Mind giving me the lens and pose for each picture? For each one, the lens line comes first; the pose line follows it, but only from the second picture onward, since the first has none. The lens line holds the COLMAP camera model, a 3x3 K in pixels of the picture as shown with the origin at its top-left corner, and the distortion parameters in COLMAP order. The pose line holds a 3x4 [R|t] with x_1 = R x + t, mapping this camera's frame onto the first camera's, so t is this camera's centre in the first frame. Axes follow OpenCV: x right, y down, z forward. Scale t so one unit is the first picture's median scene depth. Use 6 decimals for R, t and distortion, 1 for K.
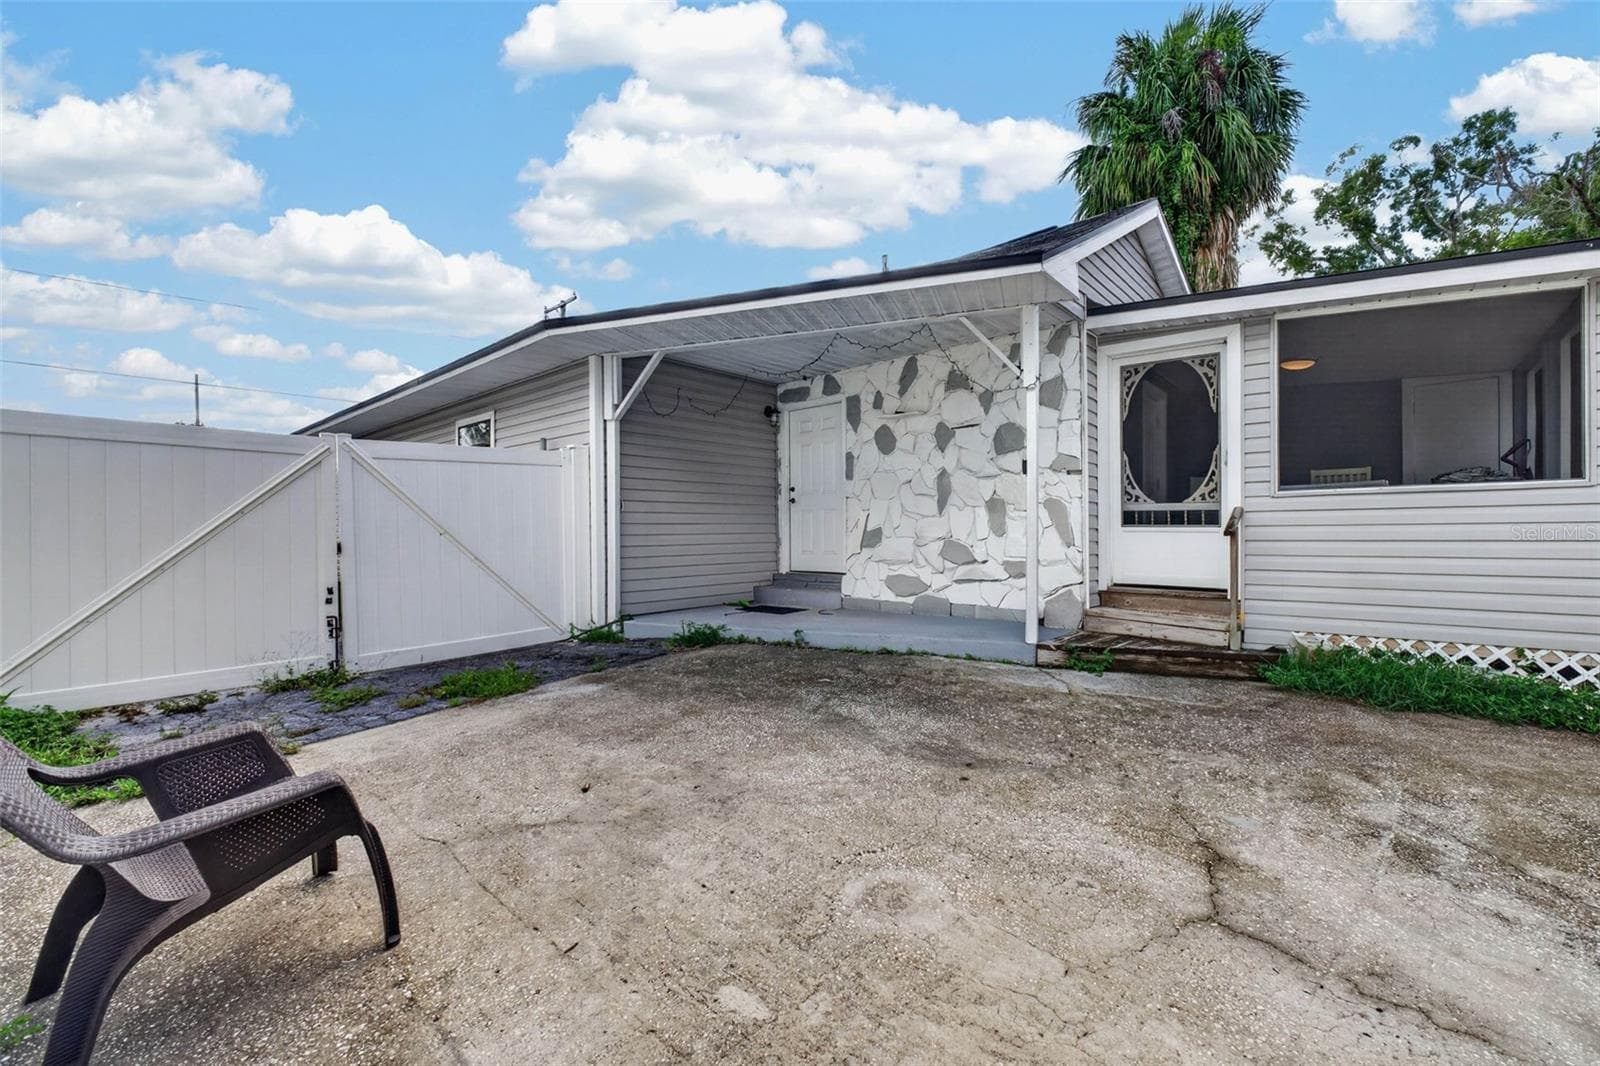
lens RADIAL K [[691.7, 0, 837.3], [0, 691.7, 535.2], [0, 0, 1]] dist [-0.000987, 0.000023]
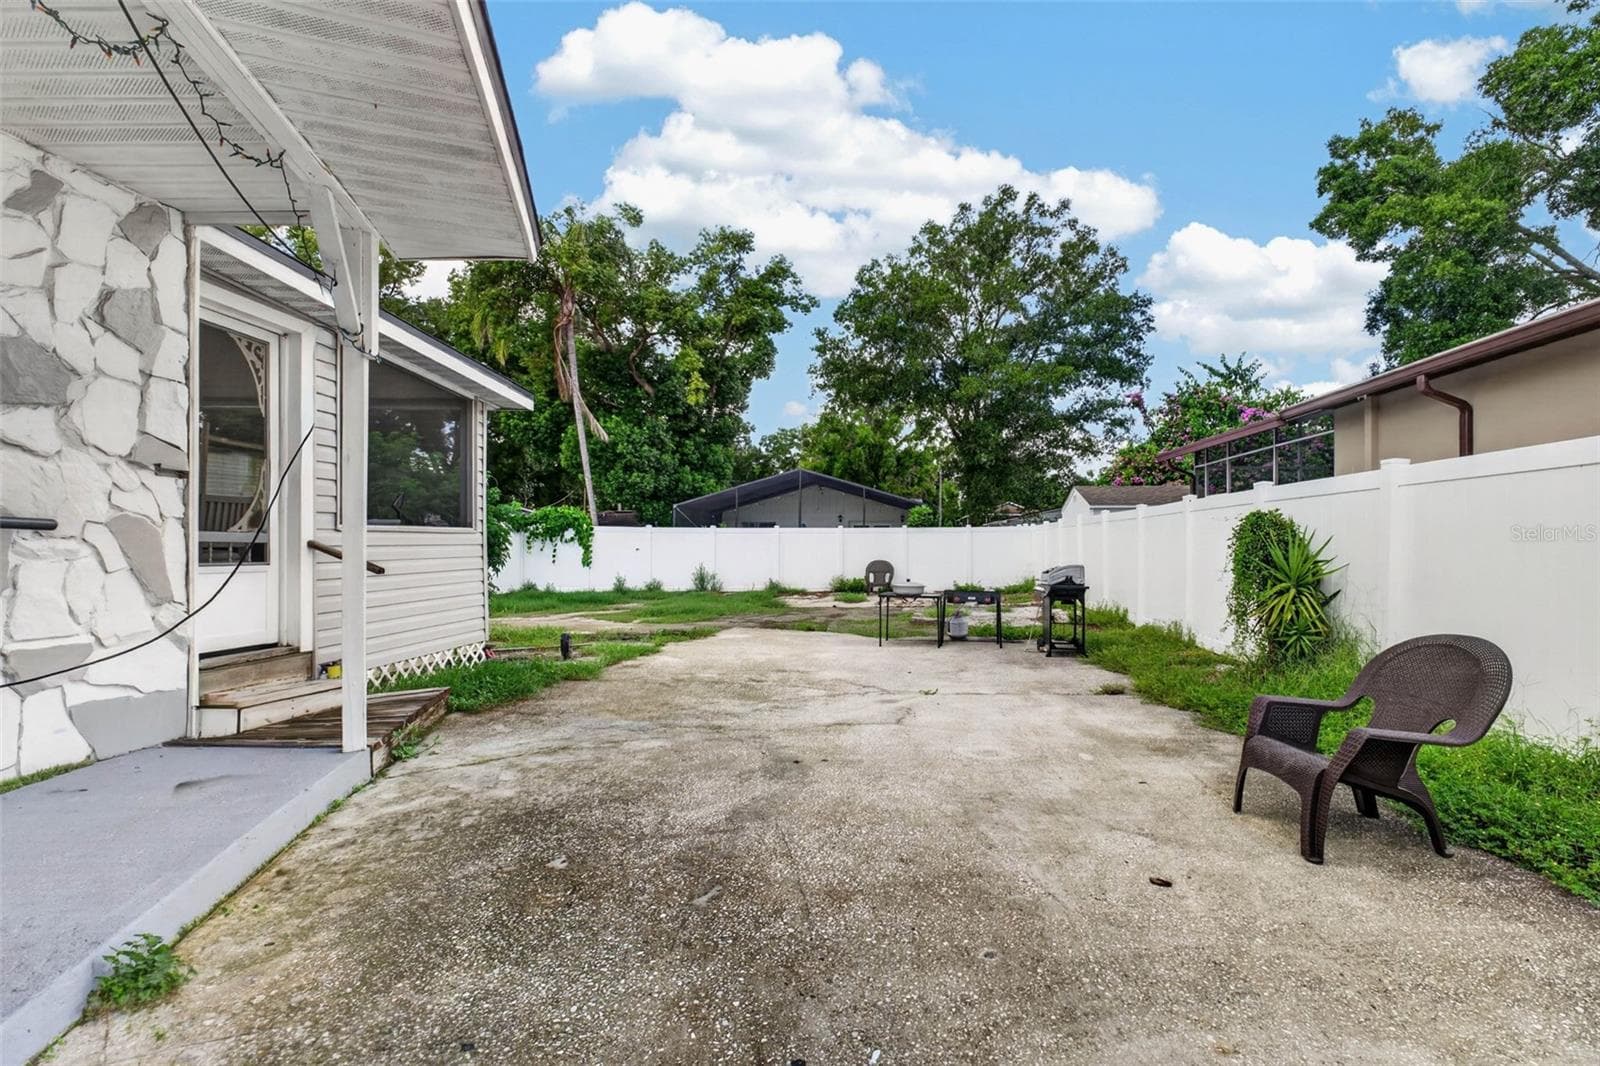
lens RADIAL K [[818.2, 0, 826.6], [0, 818.2, 535.9], [0, 0, 1]] dist [0.020573, -0.011817]
pose [[-0.625885, 0.009458, 0.779858, -0.776992], [0.008909, 0.999948, -0.004977, -0.046482], [-0.779865, 0.003833, -0.625936, 1.487921]]
